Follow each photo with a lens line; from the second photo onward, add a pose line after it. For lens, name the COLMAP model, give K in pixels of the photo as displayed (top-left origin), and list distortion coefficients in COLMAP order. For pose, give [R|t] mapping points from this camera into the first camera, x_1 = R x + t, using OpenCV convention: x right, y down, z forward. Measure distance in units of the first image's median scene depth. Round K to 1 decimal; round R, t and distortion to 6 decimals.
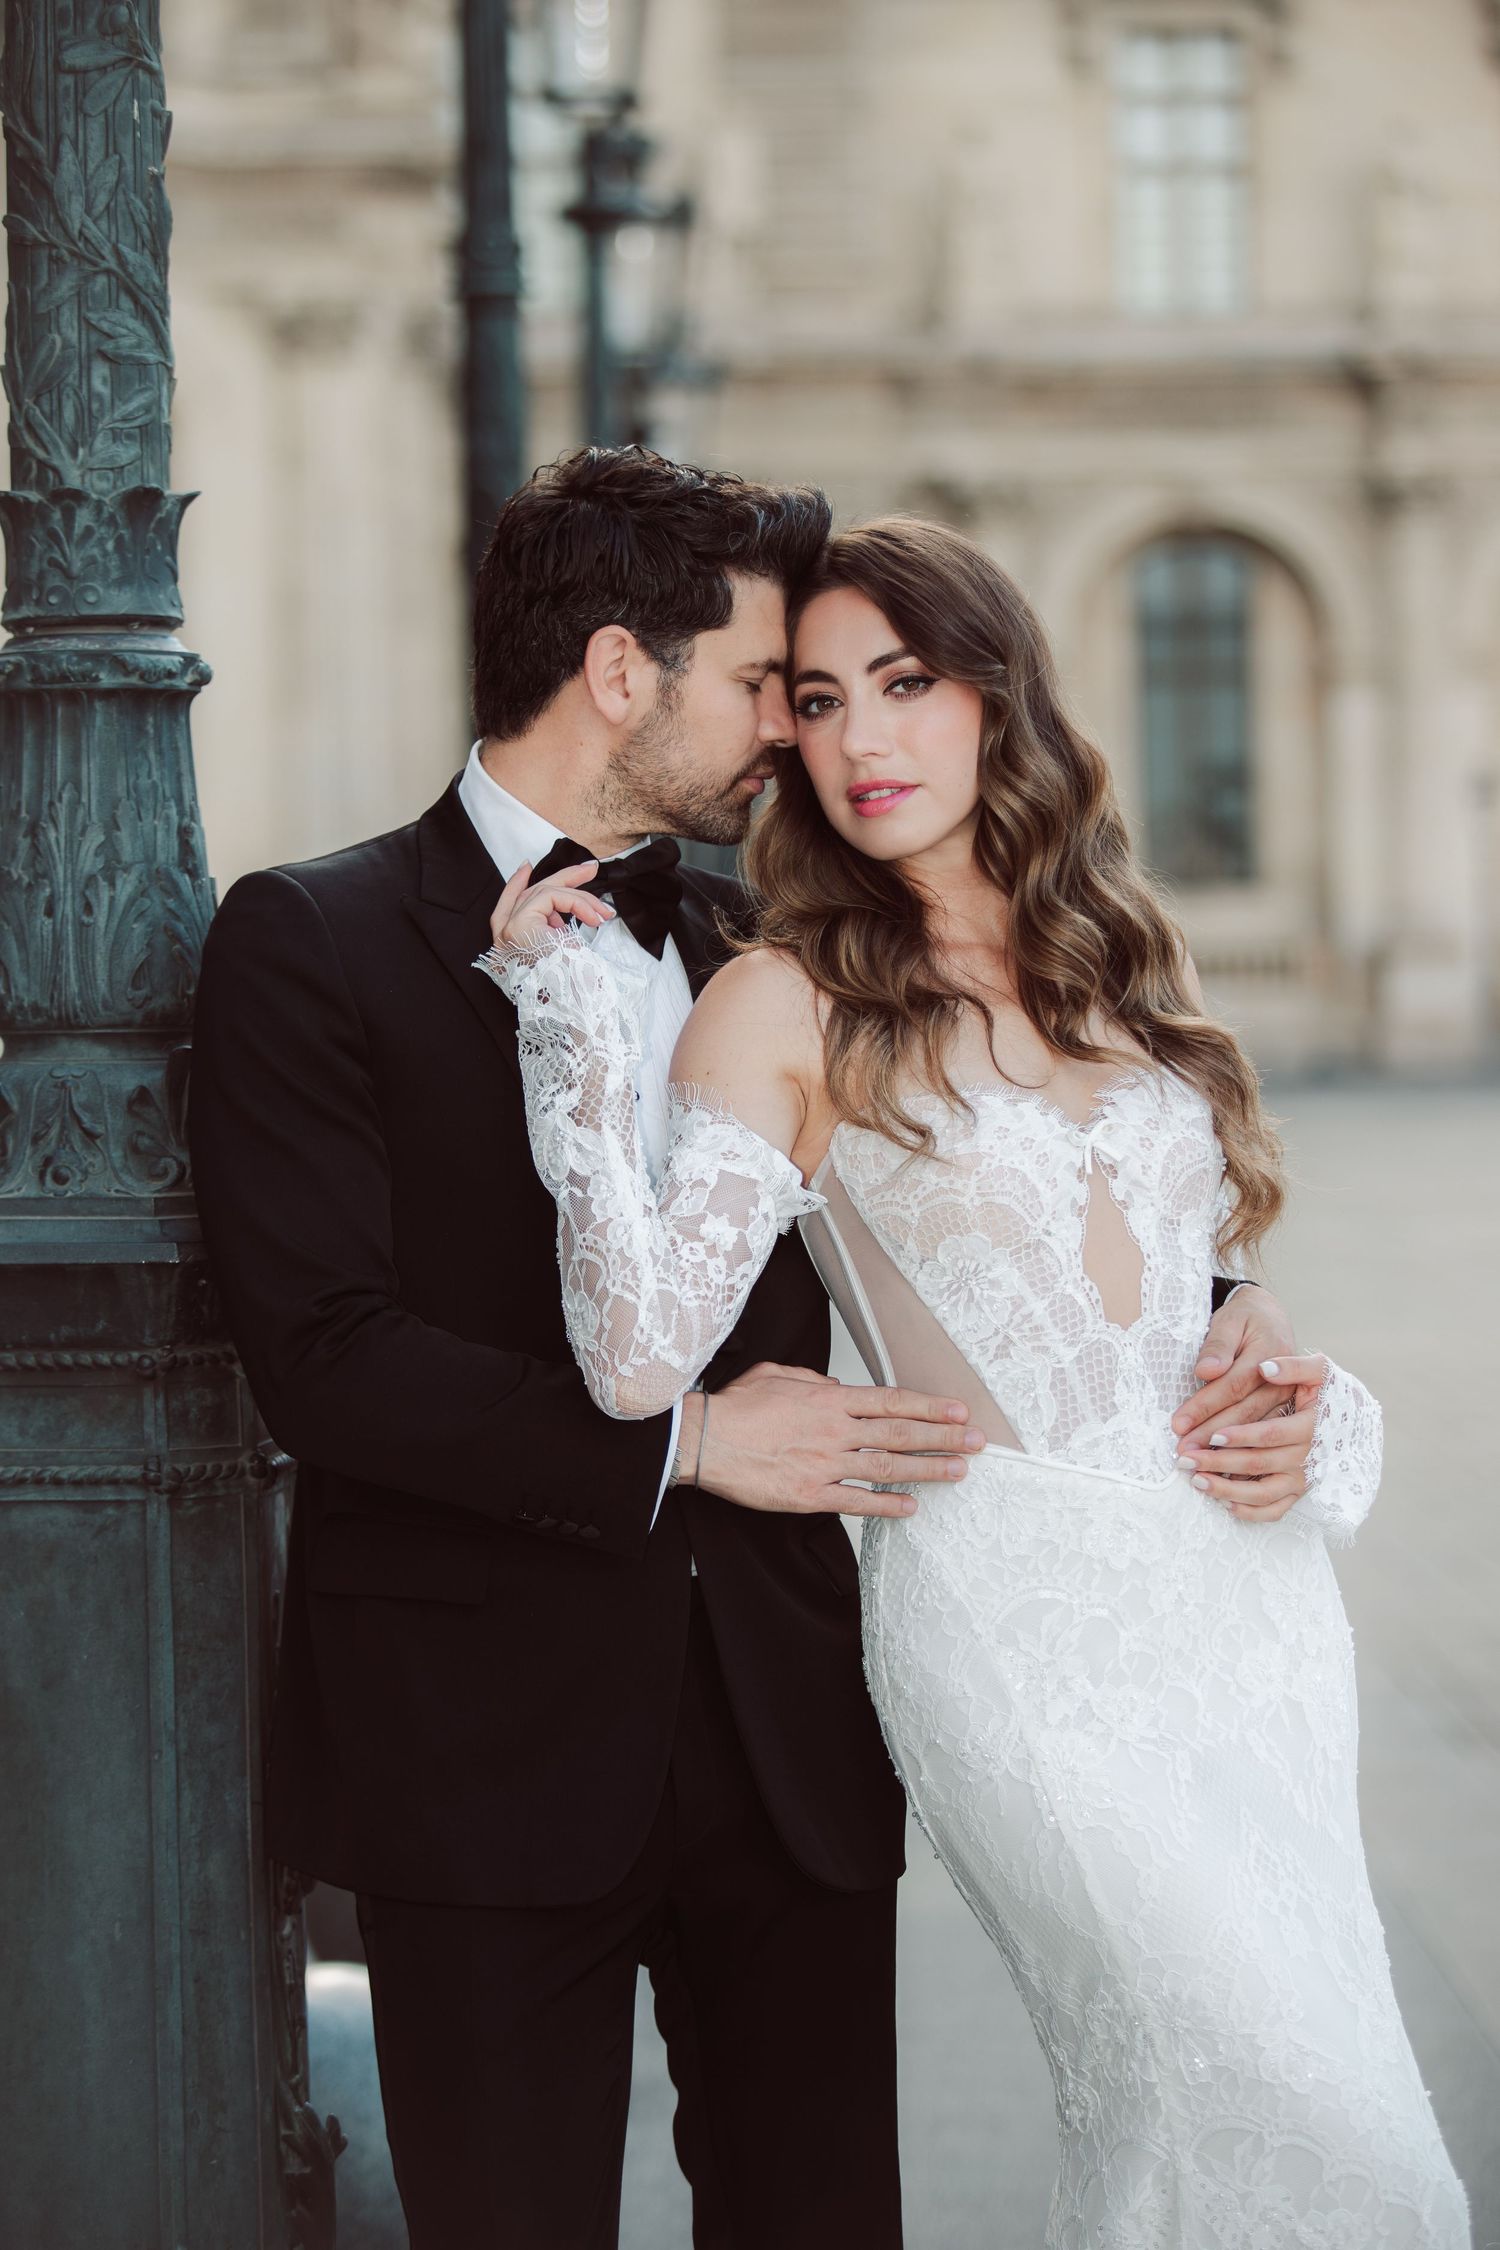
lens RADIAL K [[6656.6, 0, 750.3], [0, 6656.6, 1116.5], [0, 0, 1]] dist [0.144072, 0.000000]
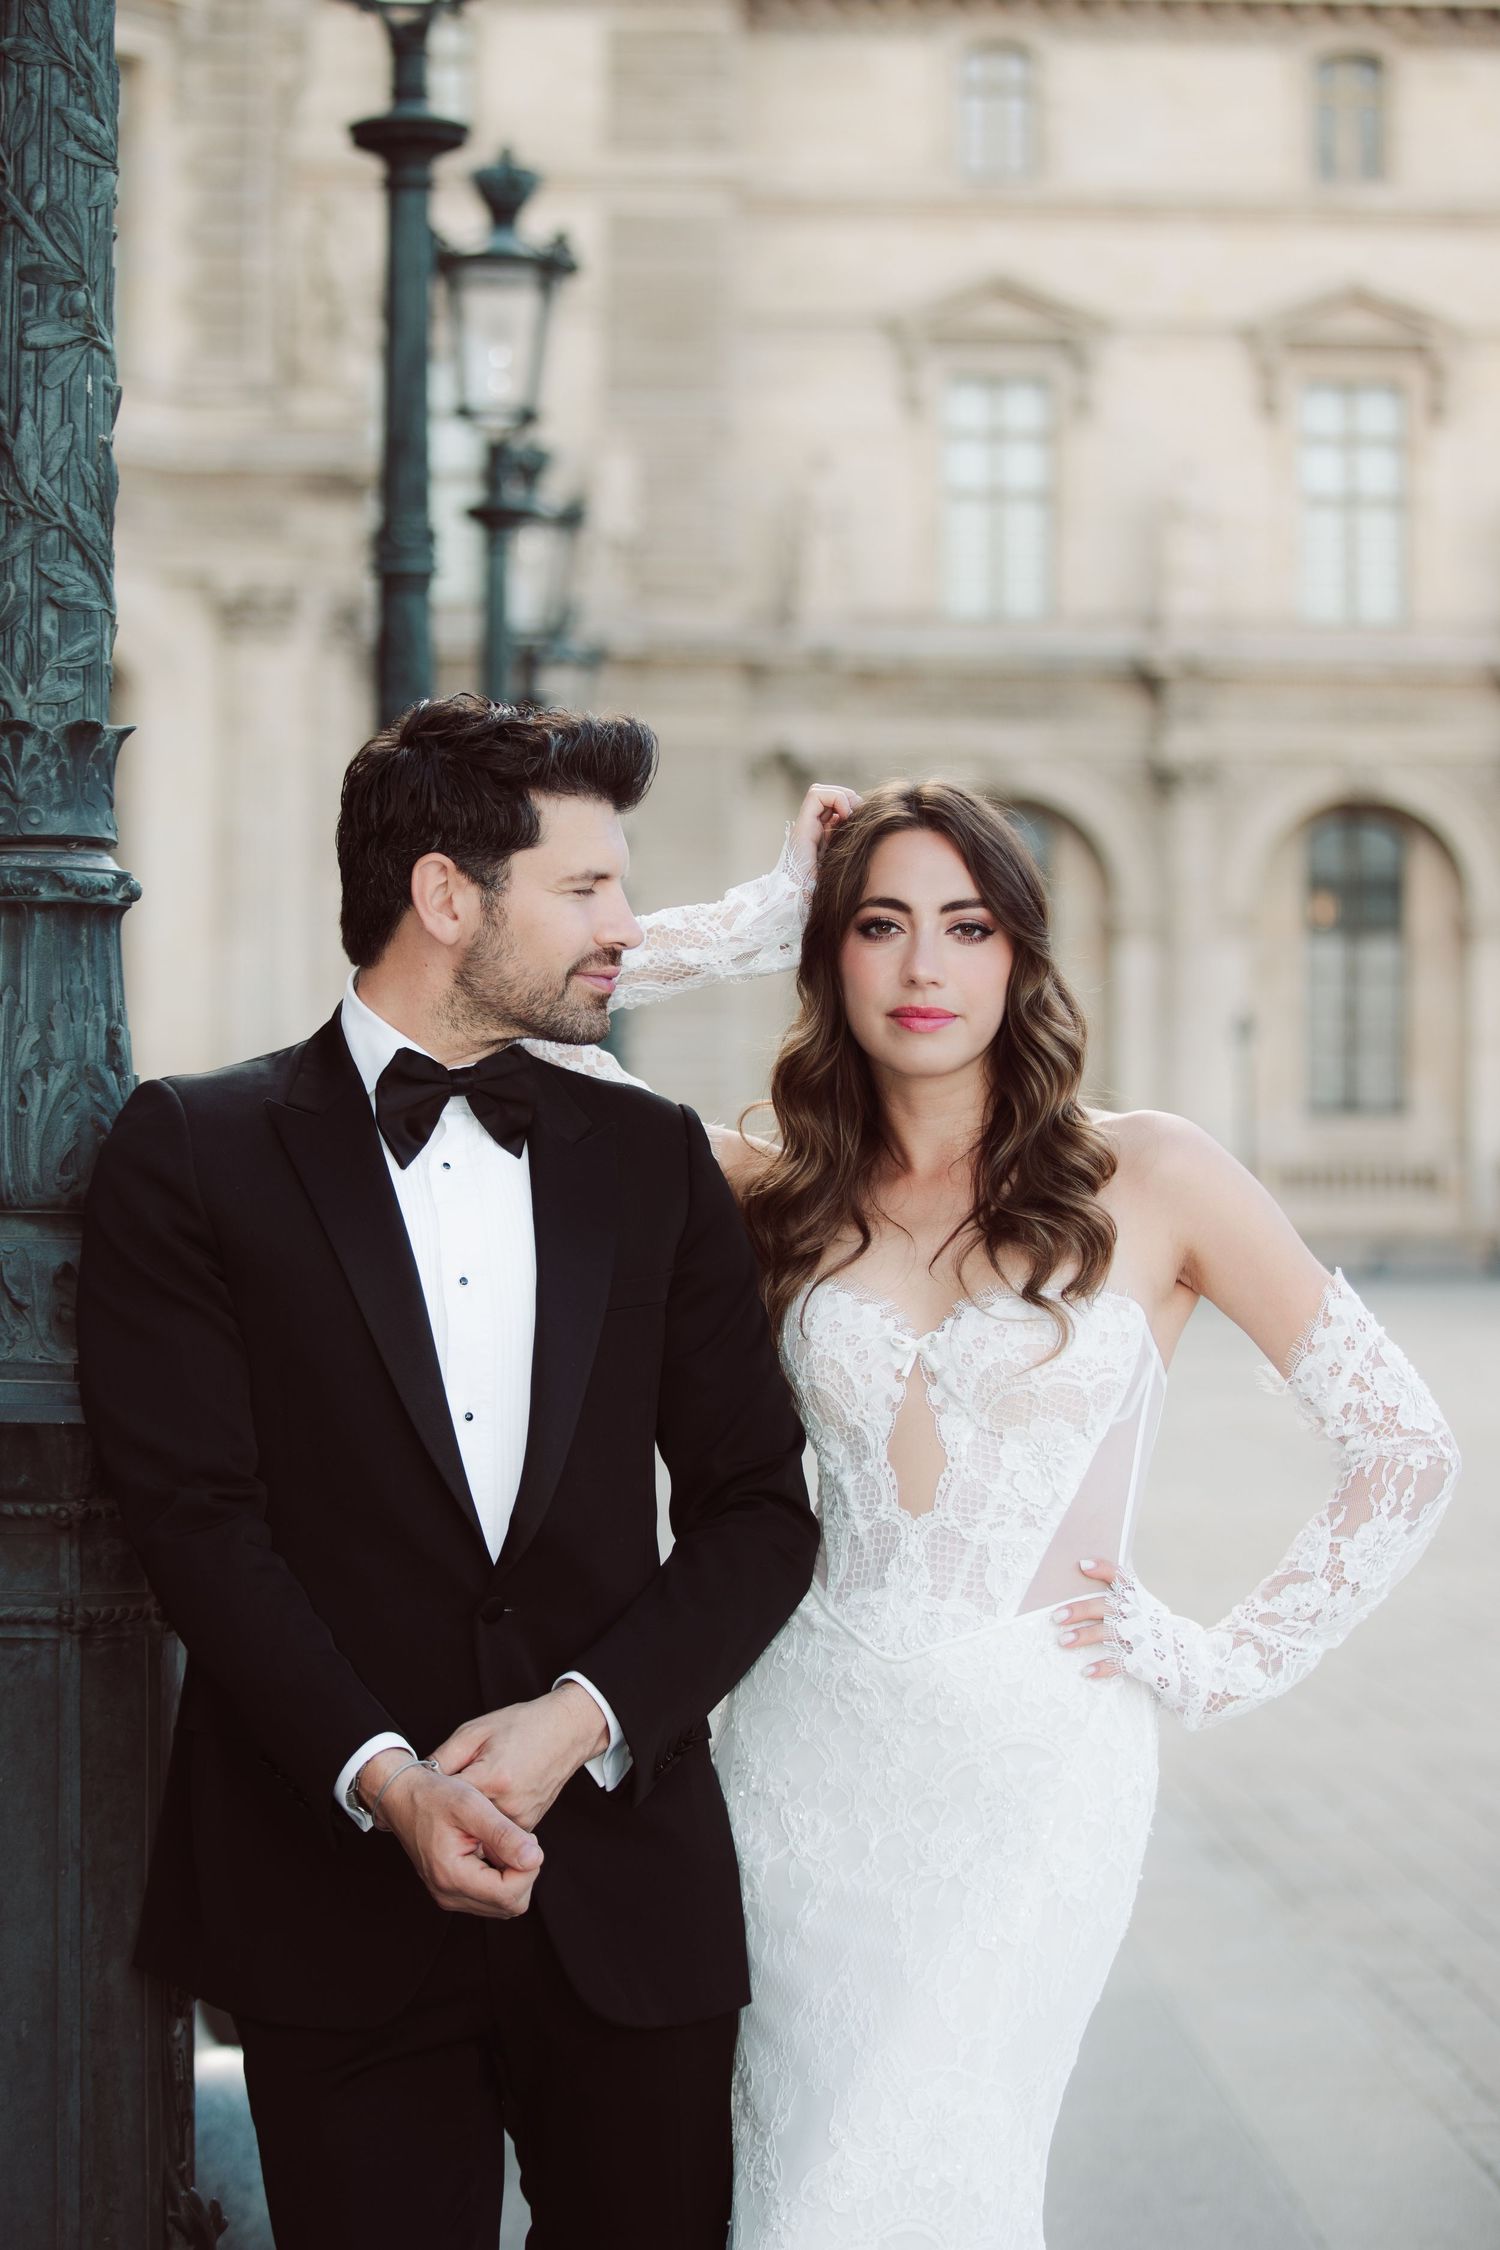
lens RADIAL K [[5667.3, 0, 740.3], [0, 5667.3, 1125.4], [0, 0, 1]] dist [-0.052416, 0.000000]
pose [[0.999385, 0.026824, 0.022565, -0.001730], [-0.026148, 0.999216, -0.029732, -0.002275], [-0.023345, 0.029124, 0.999303, 0.061110]]
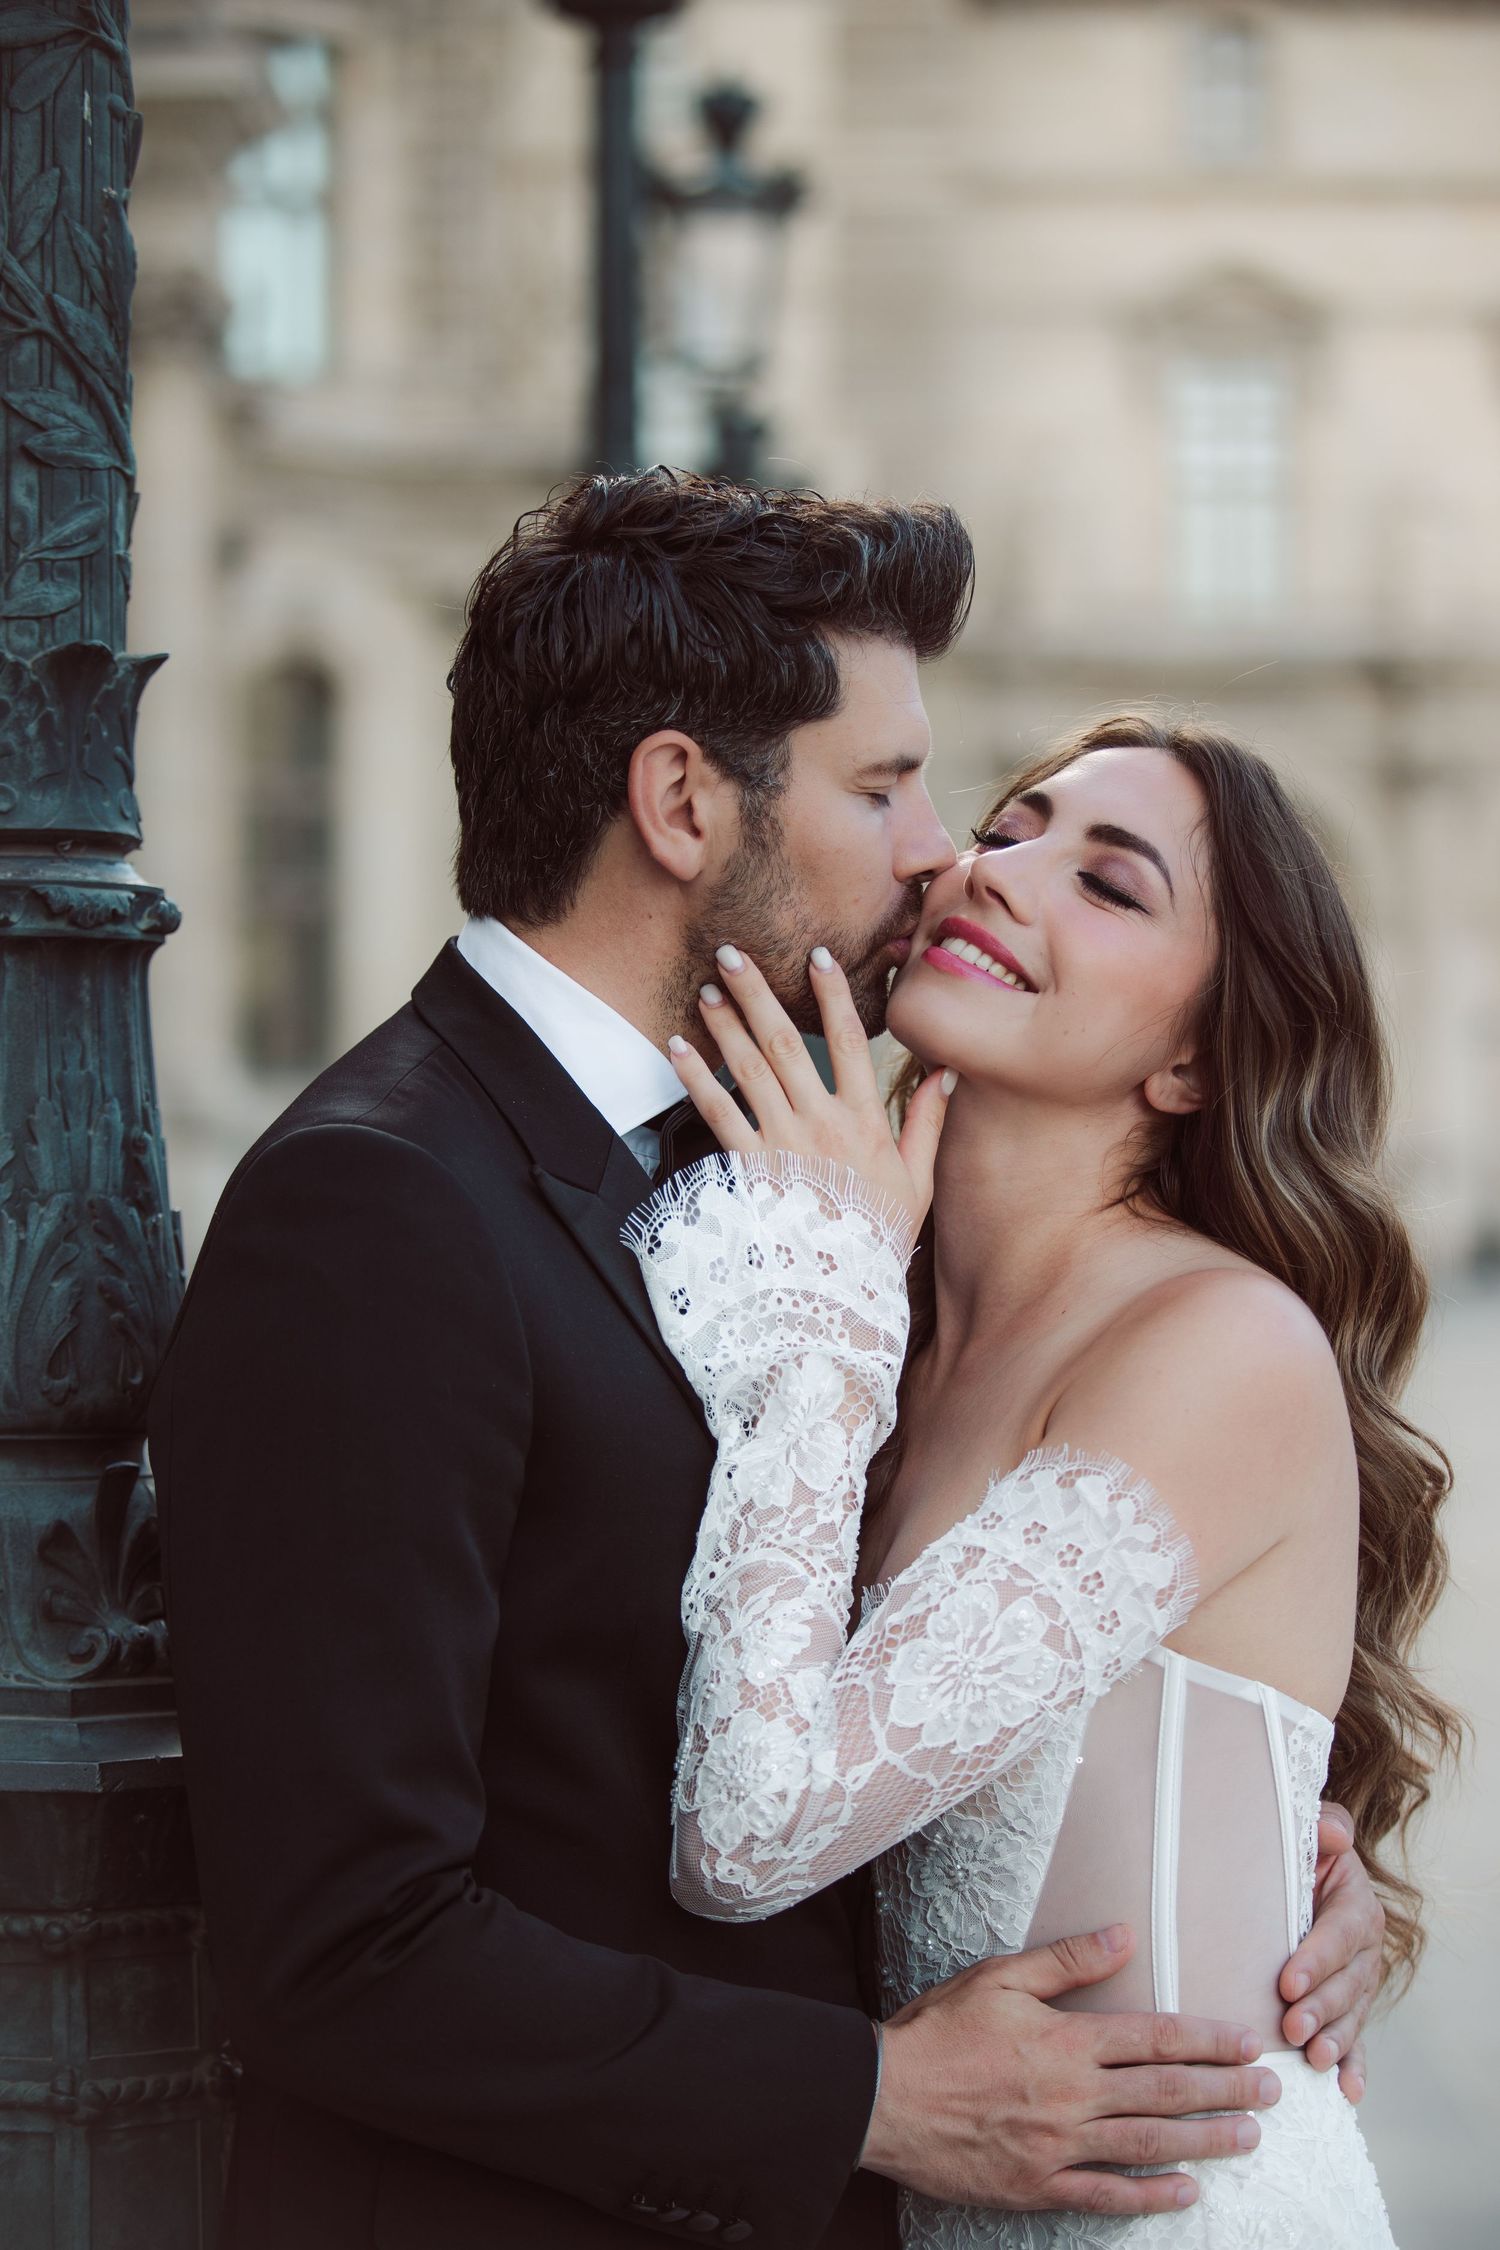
lens RADIAL K [[5537.6, 0, 755.2], [0, 5537.6, 1125.5], [0, 0, 1]] dist [-0.143379, 0.000000]
pose [[0.999774, 0.015638, -0.014388, -0.012746], [-0.016053, 0.999443, -0.029244, -0.029307], [0.013922, 0.029468, 0.999469, 0.433184]]
